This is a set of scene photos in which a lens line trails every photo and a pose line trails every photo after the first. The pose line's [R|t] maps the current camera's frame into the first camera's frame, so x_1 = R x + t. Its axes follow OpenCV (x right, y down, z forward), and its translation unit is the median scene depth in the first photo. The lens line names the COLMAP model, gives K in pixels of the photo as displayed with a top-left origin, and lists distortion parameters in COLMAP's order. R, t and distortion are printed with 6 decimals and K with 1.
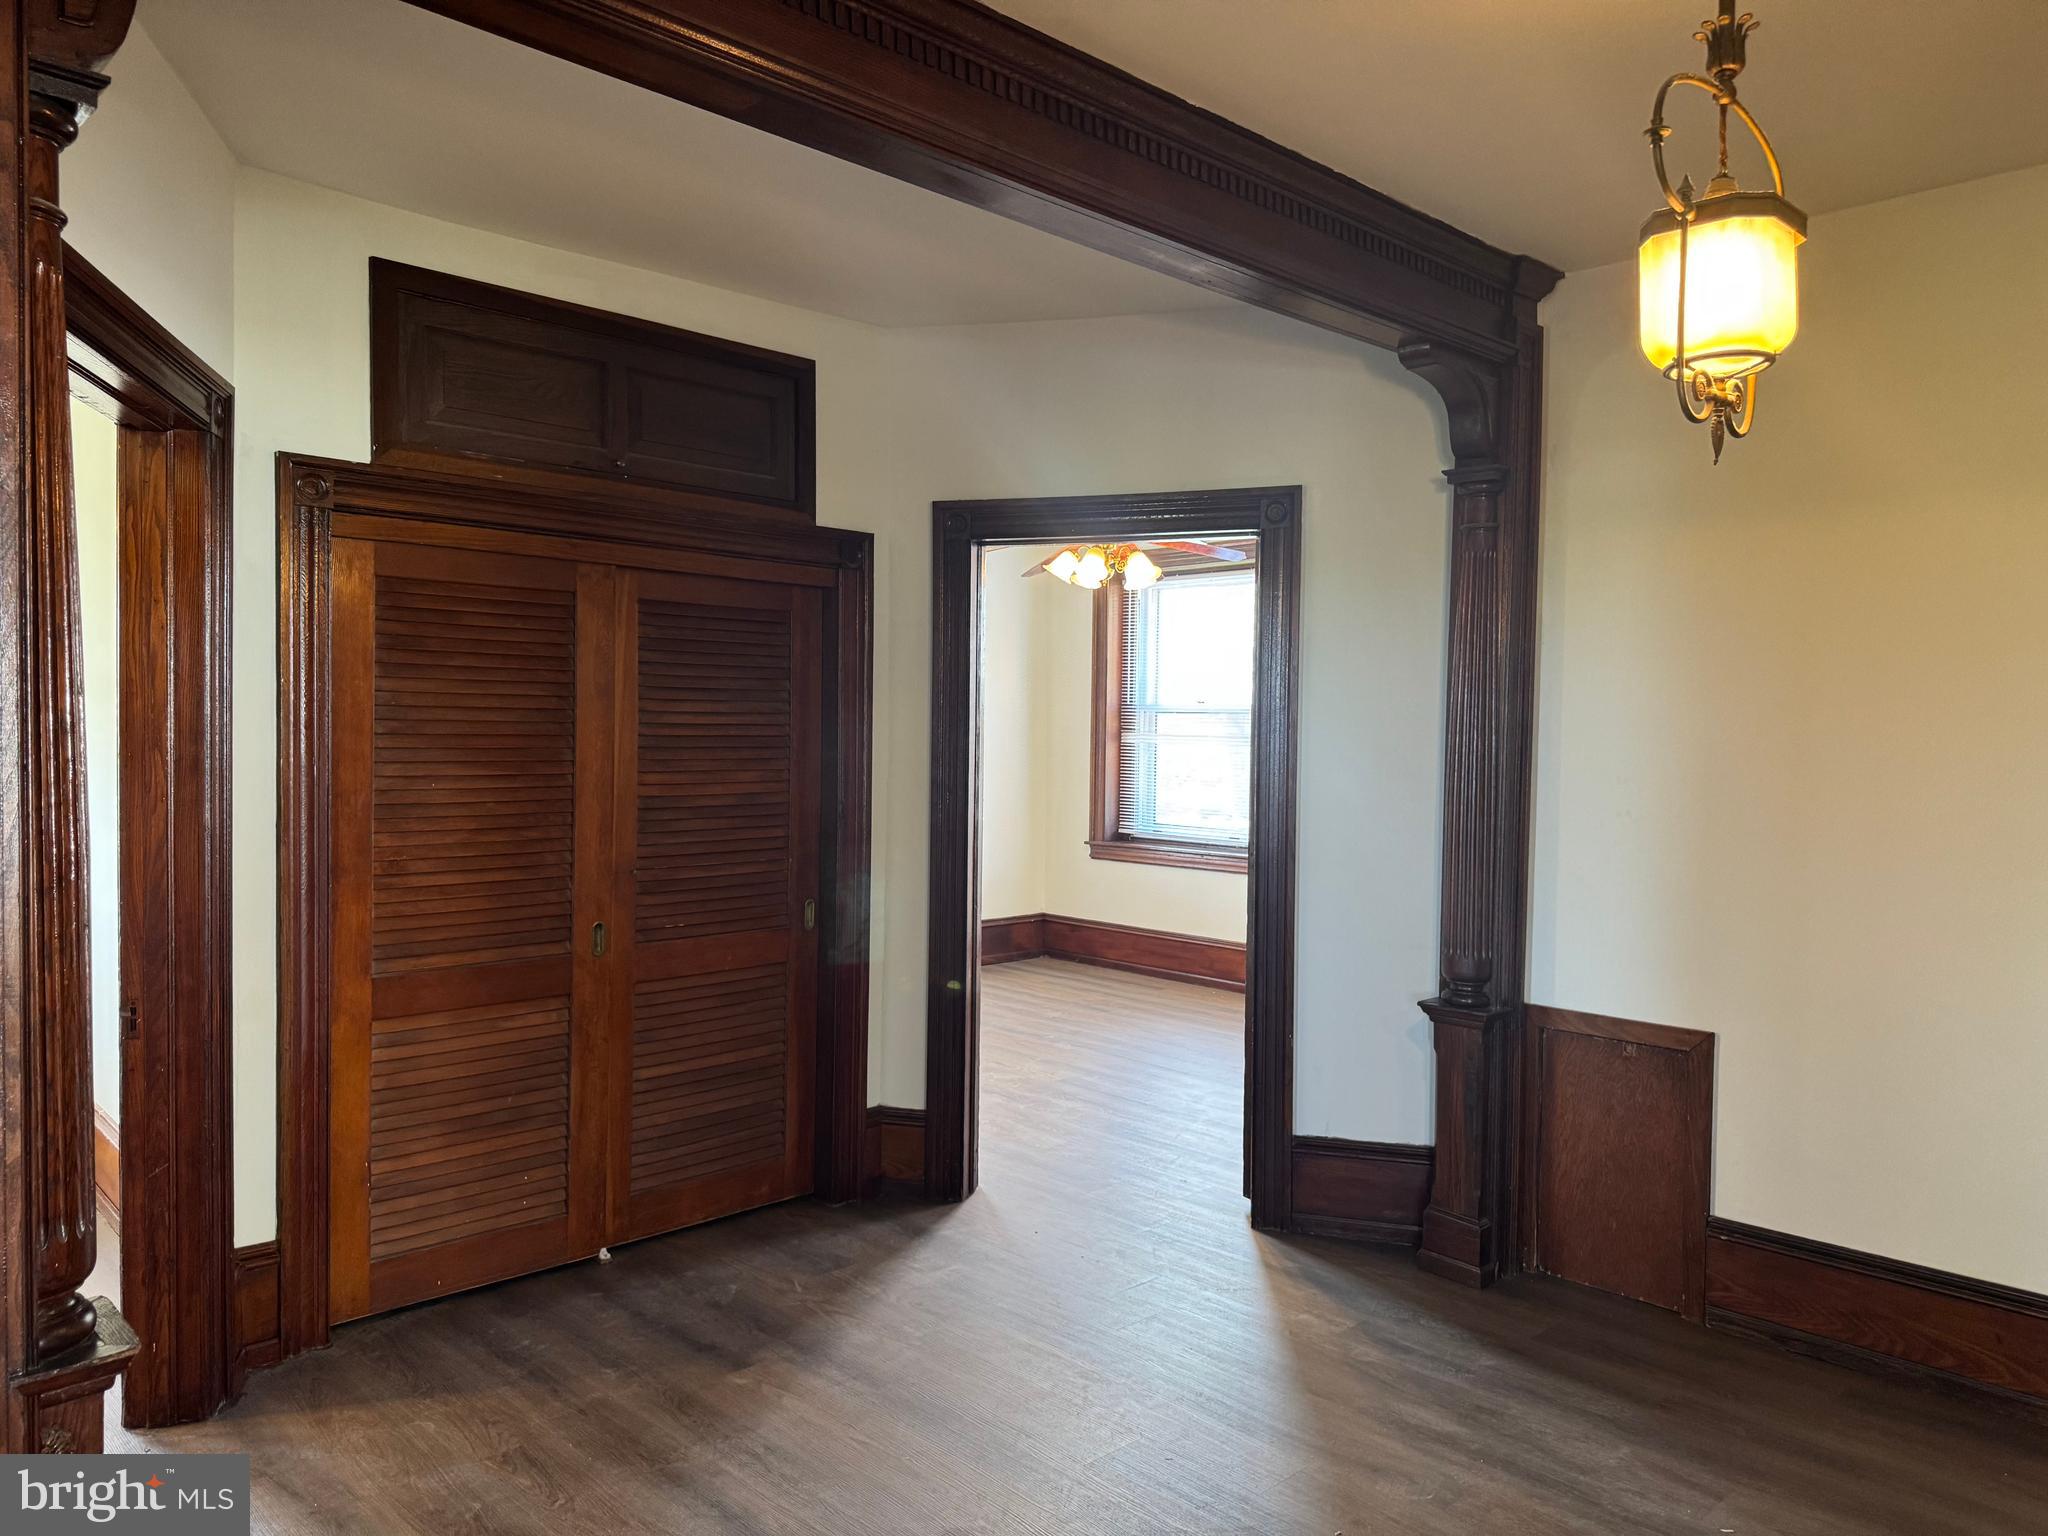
lens RADIAL K [[1428.7, 0, 1024.0], [0, 1428.7, 768.0], [0, 0, 1]] dist [0.120773, -0.166208]
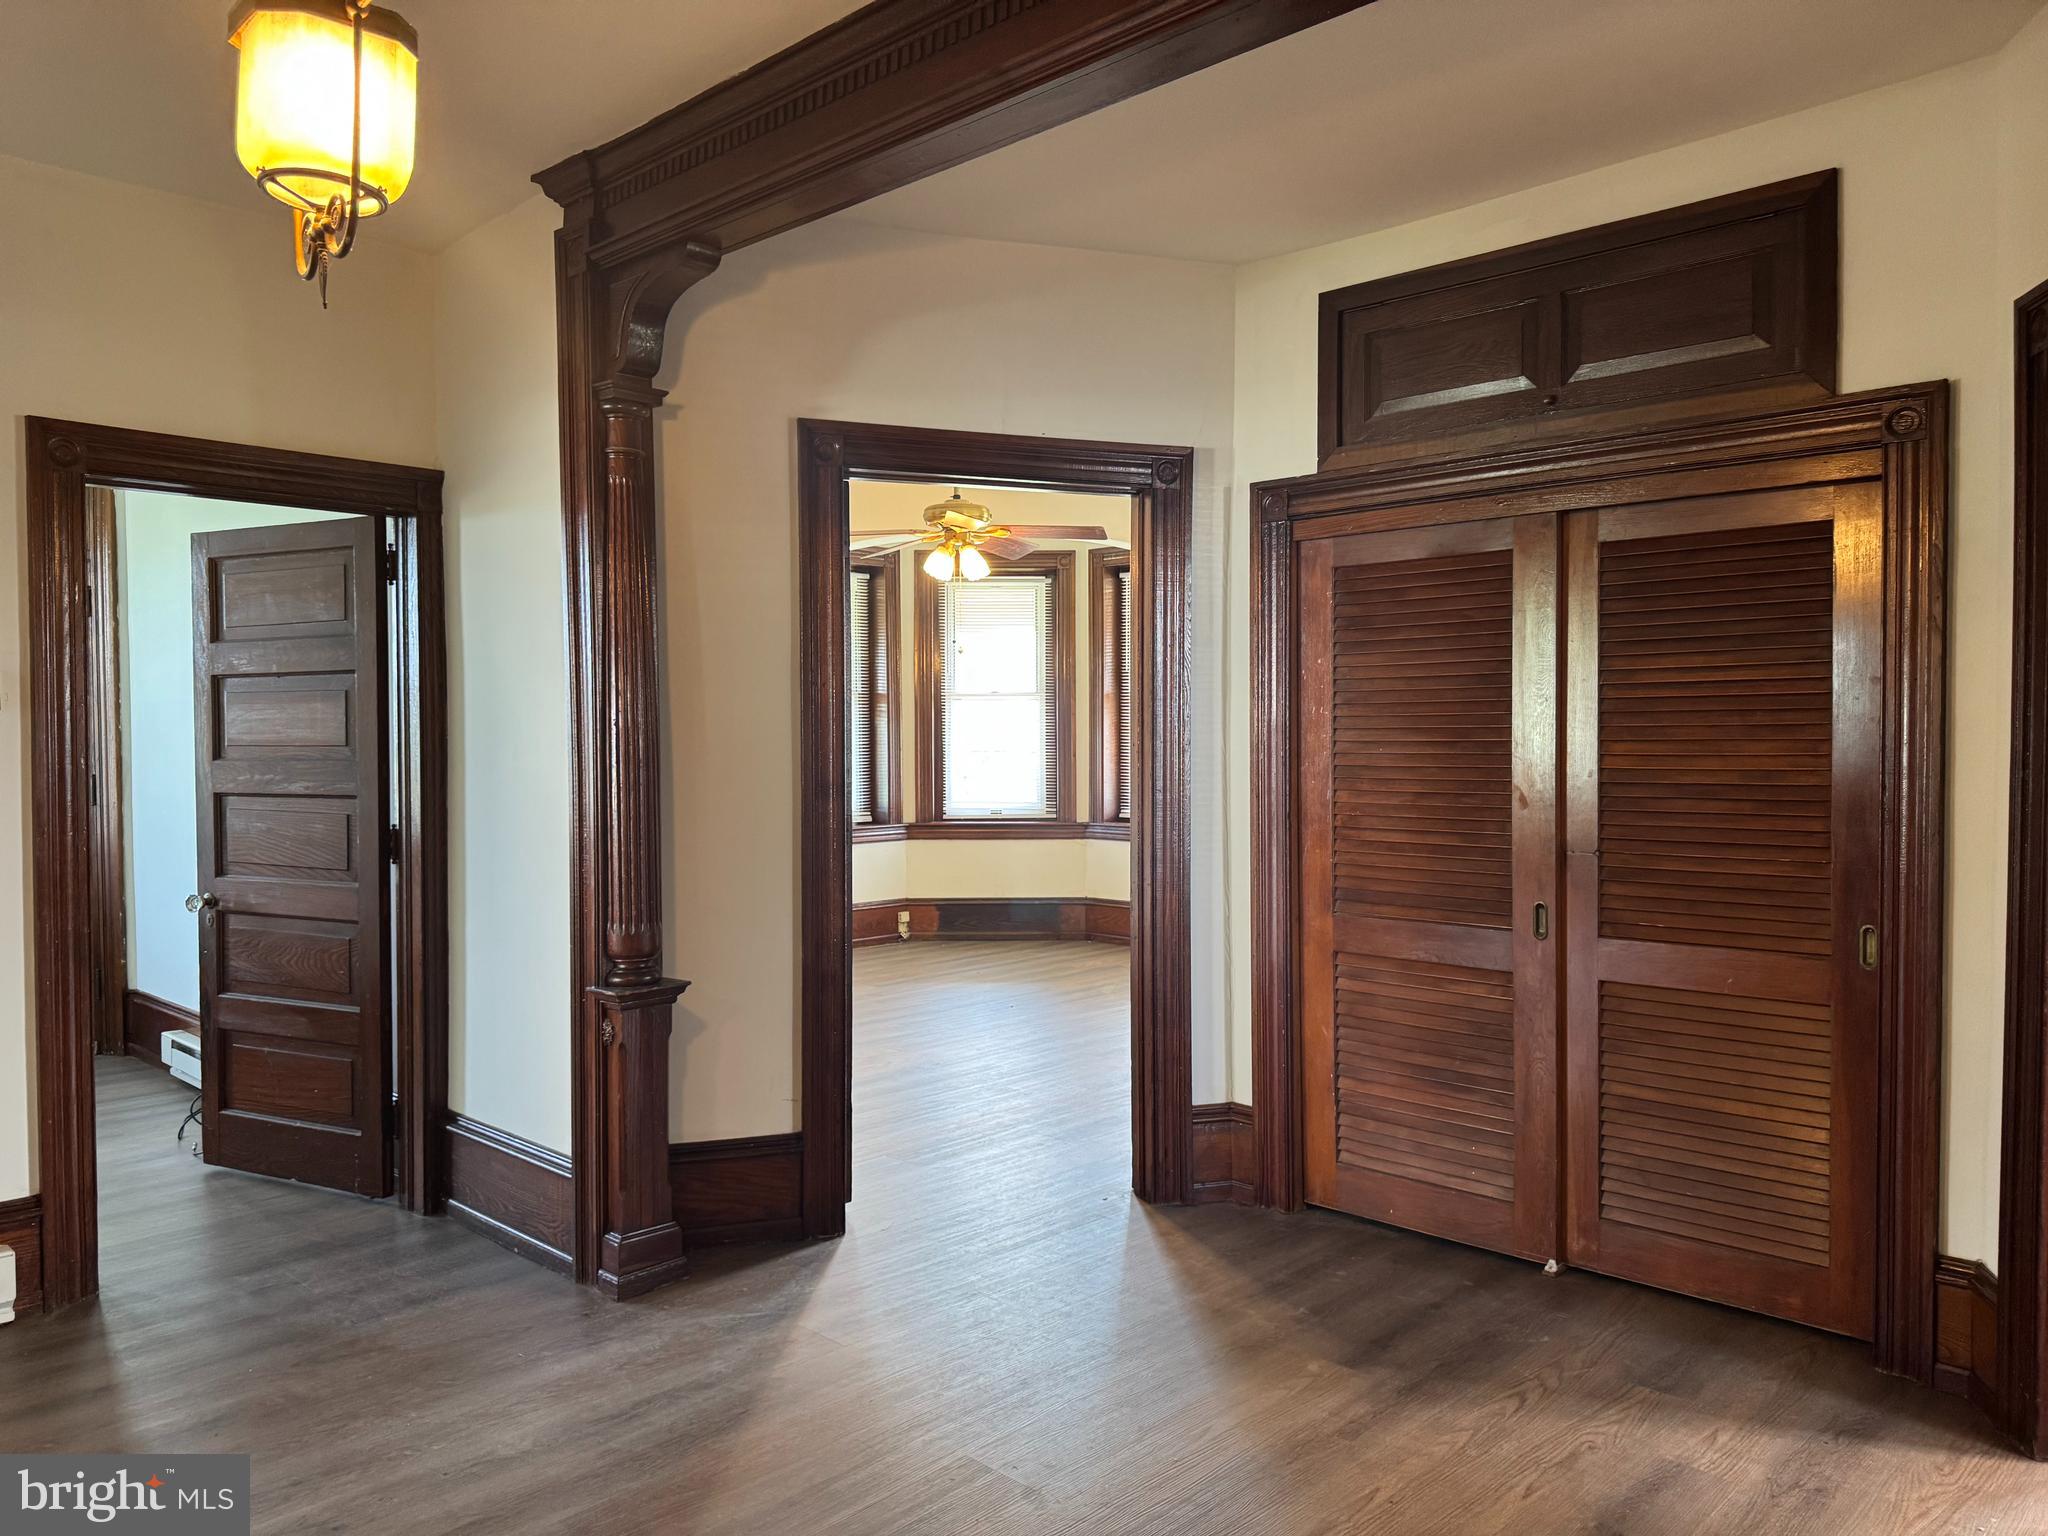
lens RADIAL K [[1428.7, 0, 1024.0], [0, 1428.7, 768.0], [0, 0, 1]] dist [0.120773, -0.166208]
pose [[0.070067, 0.010744, -0.997484, 0.659631], [-0.024895, 0.999649, 0.009019, 0.022472], [0.997232, 0.024201, 0.070310, 0.656223]]
